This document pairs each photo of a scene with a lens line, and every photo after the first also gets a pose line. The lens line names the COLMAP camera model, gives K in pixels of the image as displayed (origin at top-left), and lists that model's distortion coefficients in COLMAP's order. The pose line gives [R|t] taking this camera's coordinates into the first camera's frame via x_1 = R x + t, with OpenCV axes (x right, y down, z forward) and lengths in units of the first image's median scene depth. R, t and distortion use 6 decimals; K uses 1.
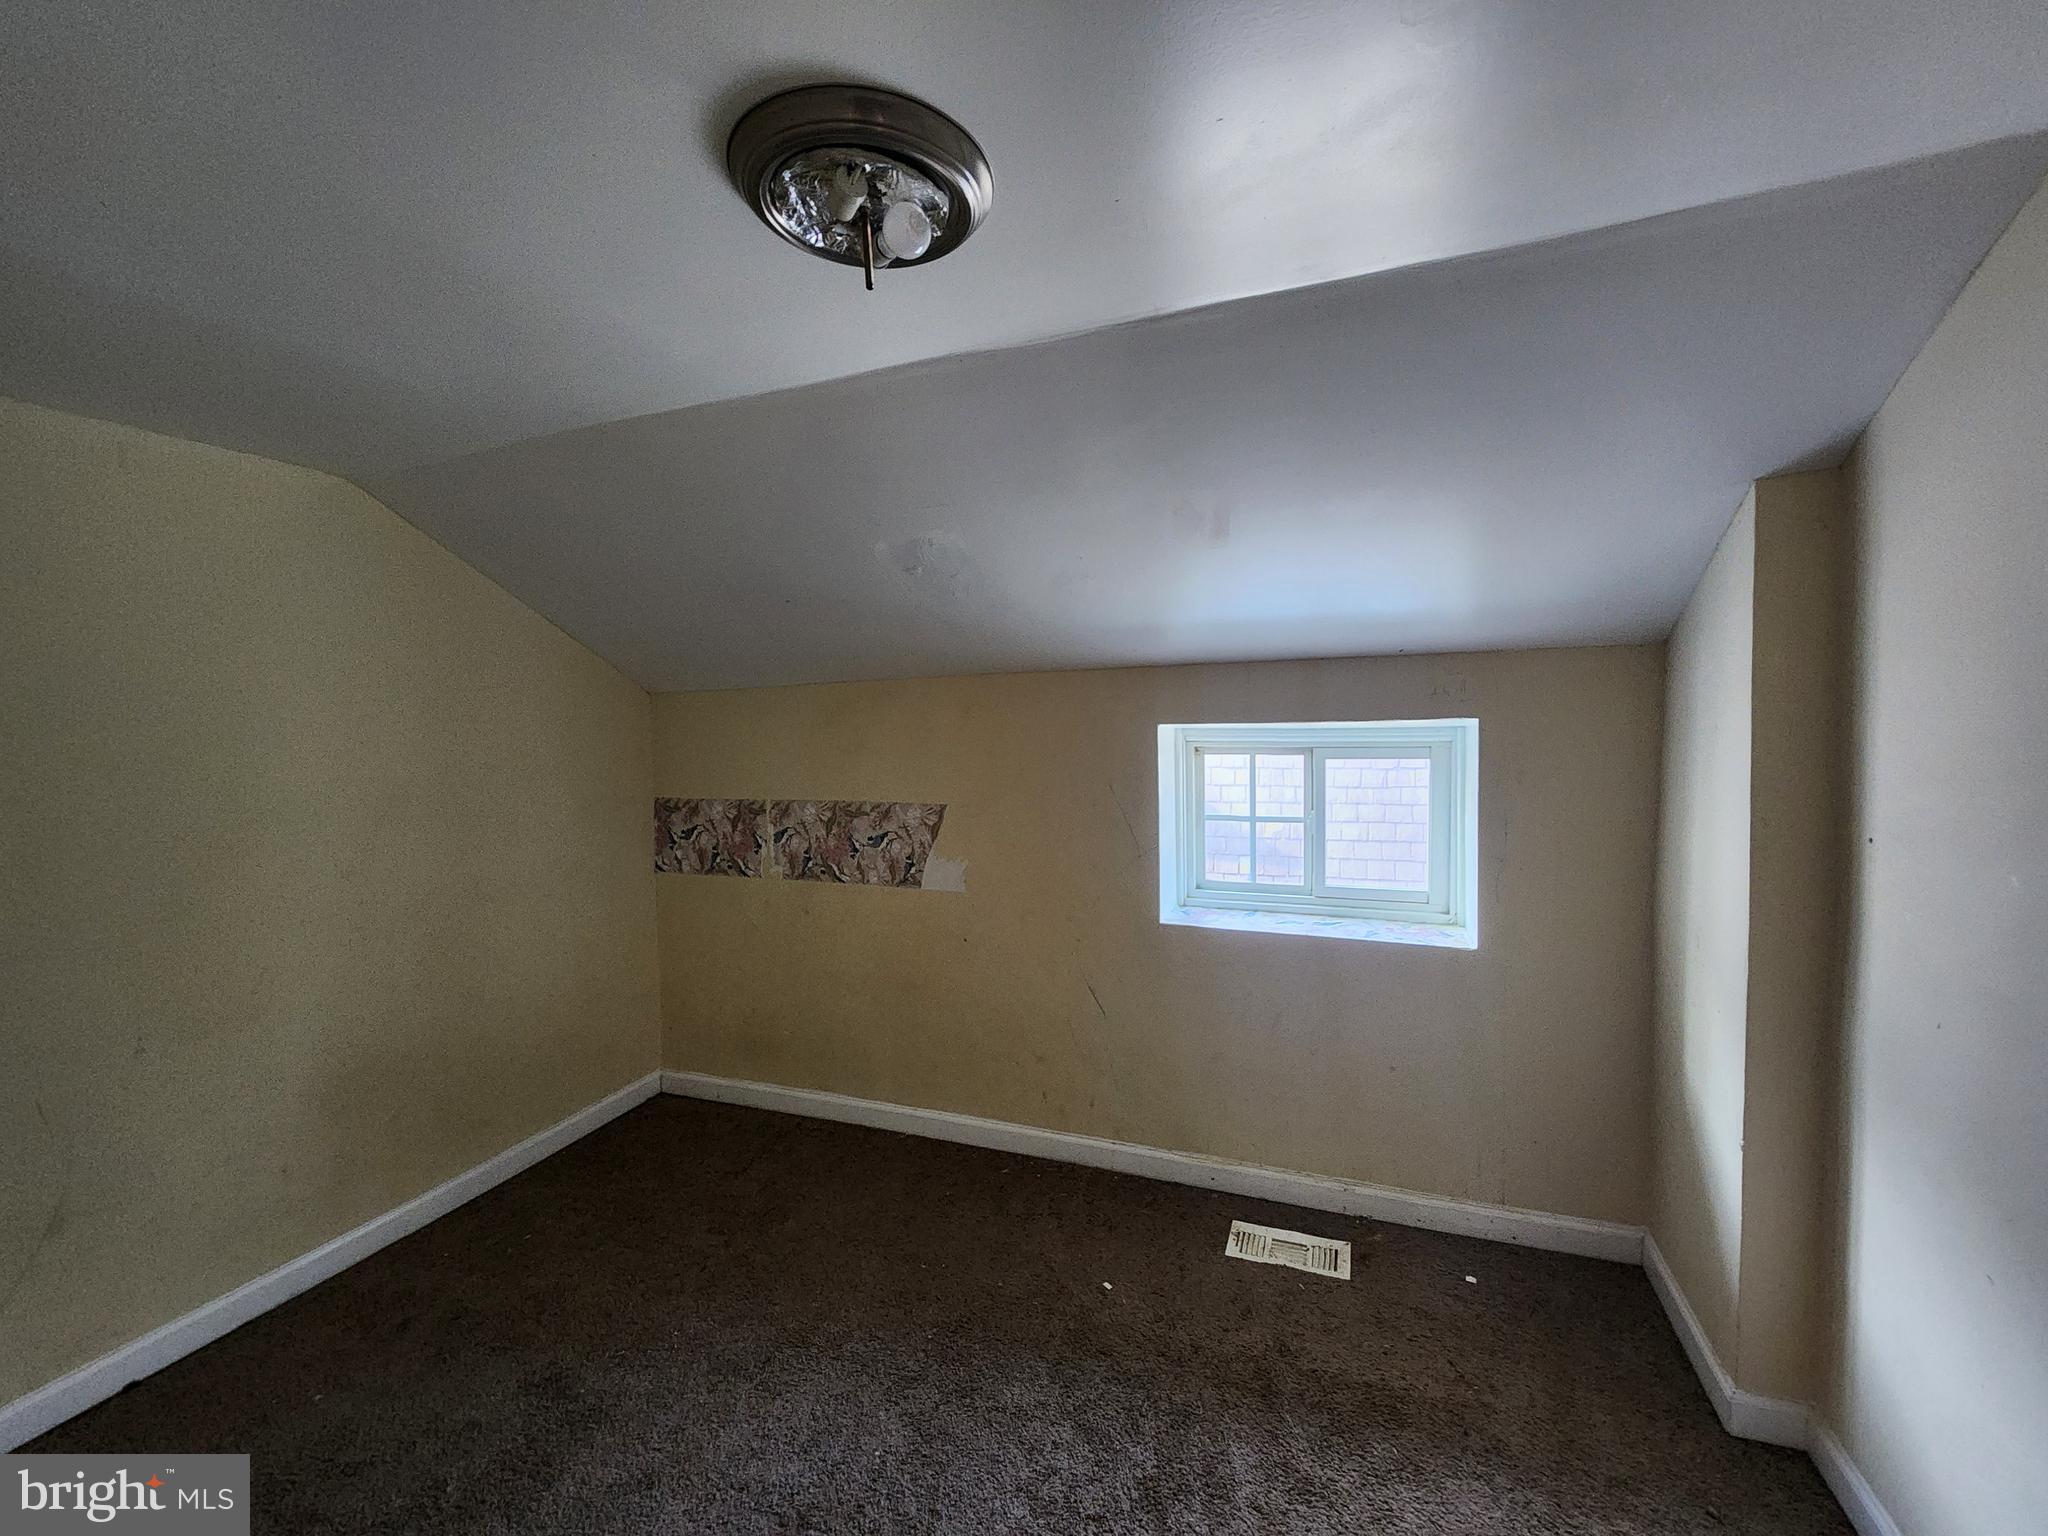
lens RADIAL K [[835.8, 0, 1042.2], [0, 835.8, 772.6], [0, 0, 1]] dist [-0.001678, -0.000569]
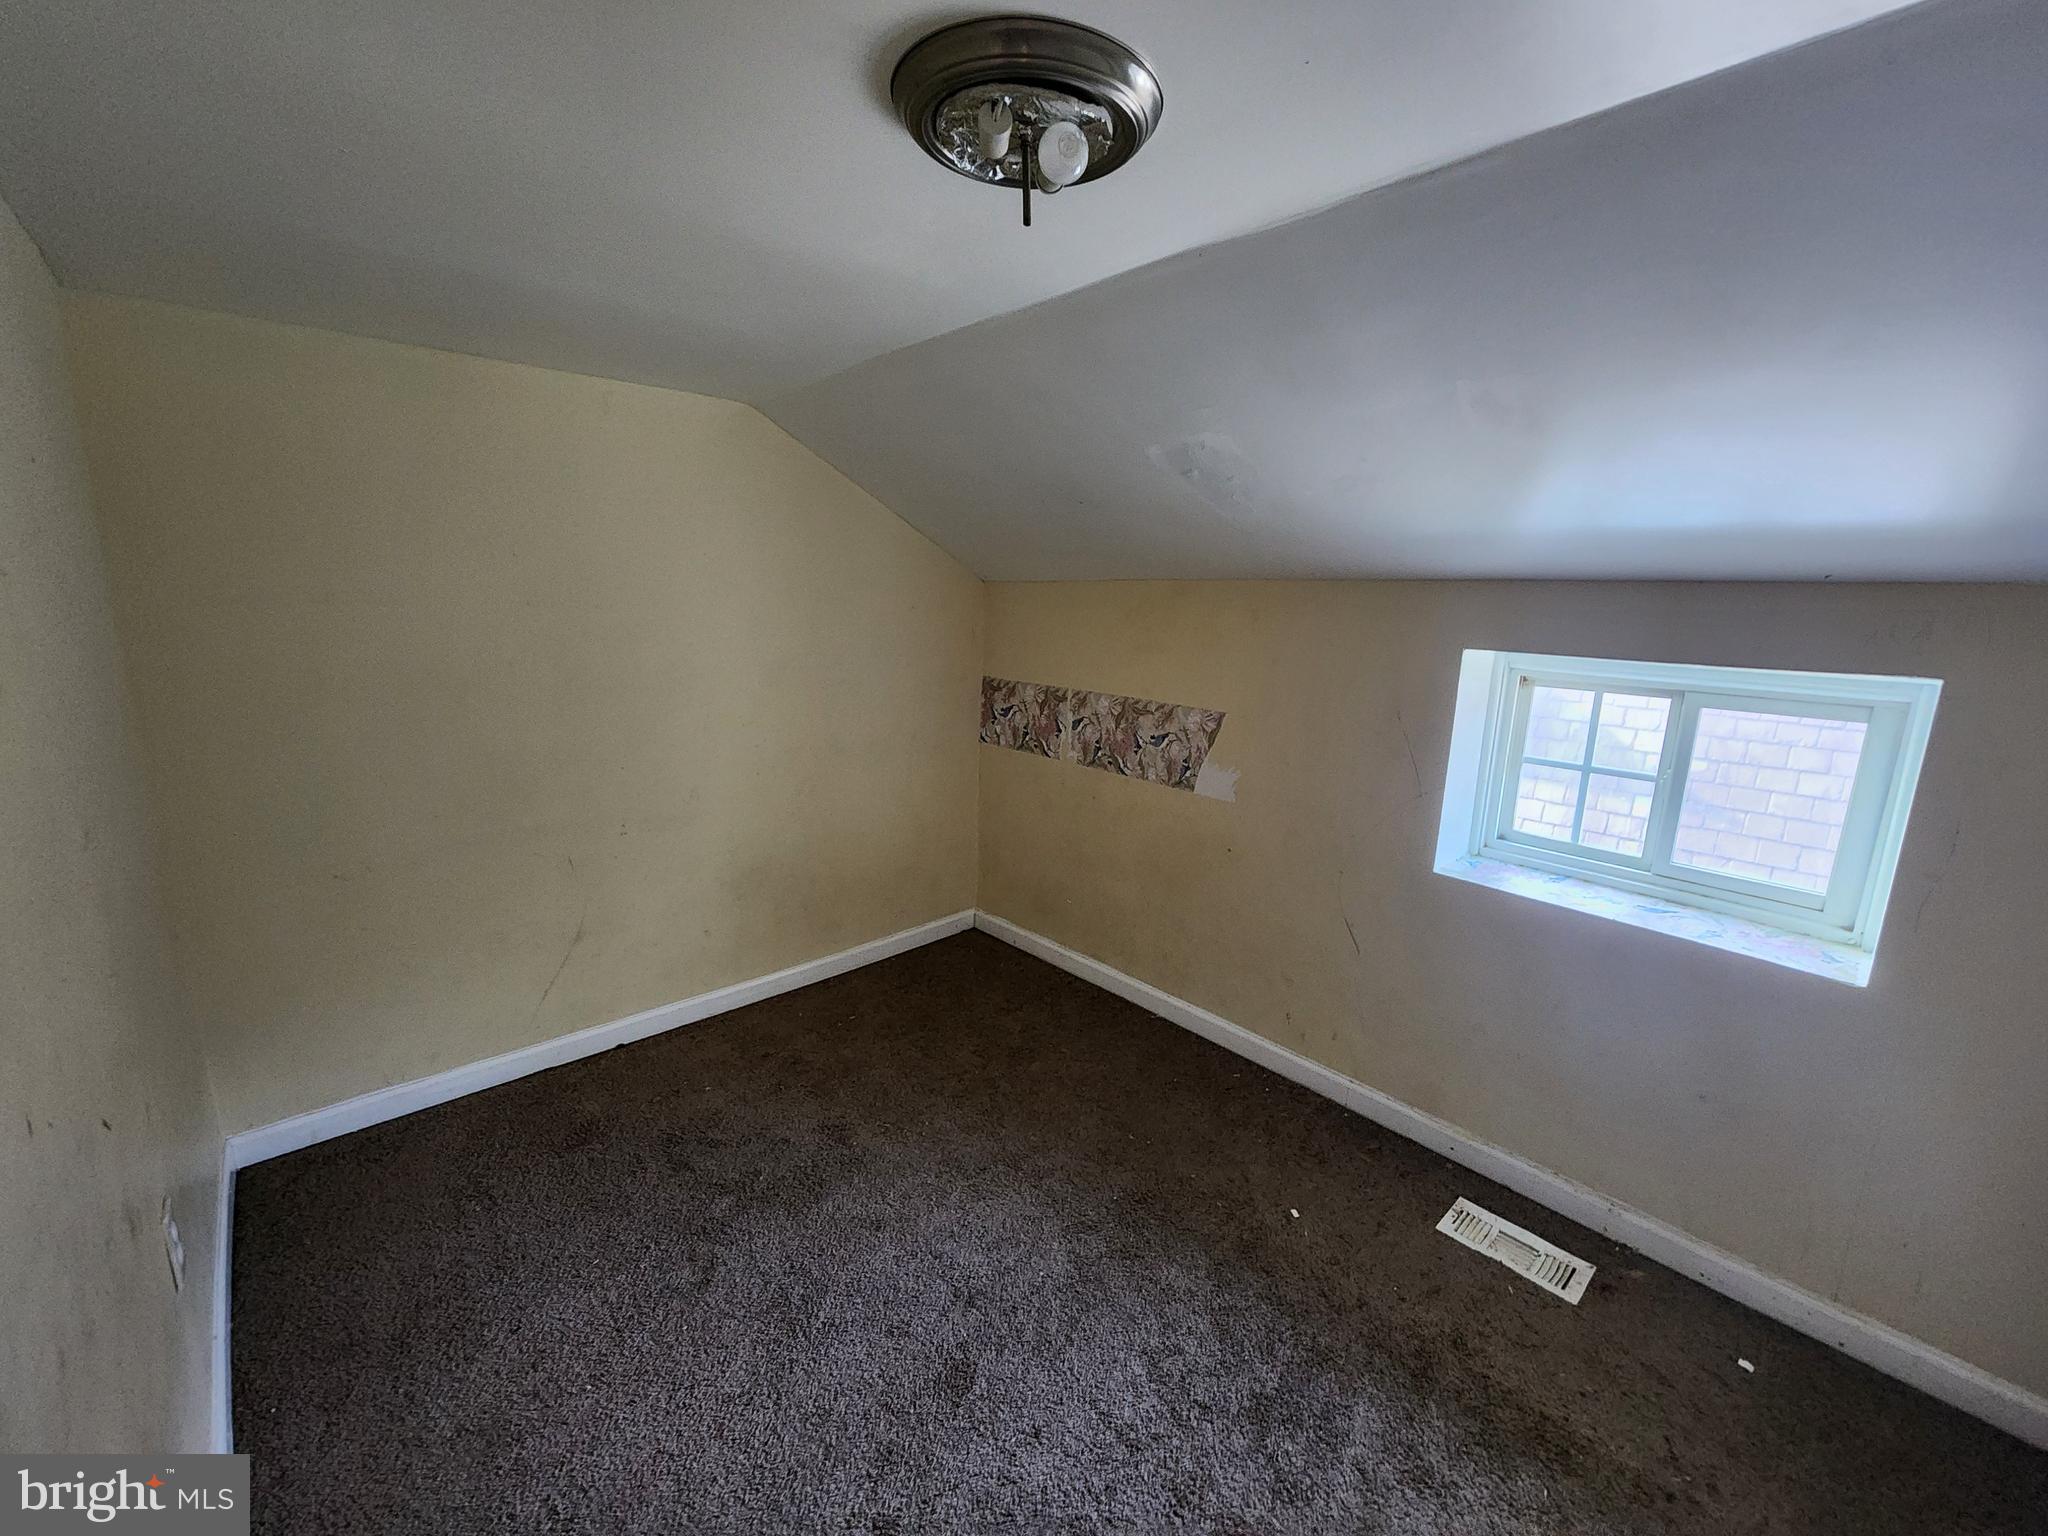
lens RADIAL K [[835.8, 0, 1042.2], [0, 835.8, 772.6], [0, 0, 1]] dist [-0.001678, -0.000569]
pose [[0.894876, 0.133881, -0.425762, 0.129596], [-0.066386, 0.983265, 0.169656, -0.048682], [0.441351, -0.123556, 0.888788, 0.025380]]
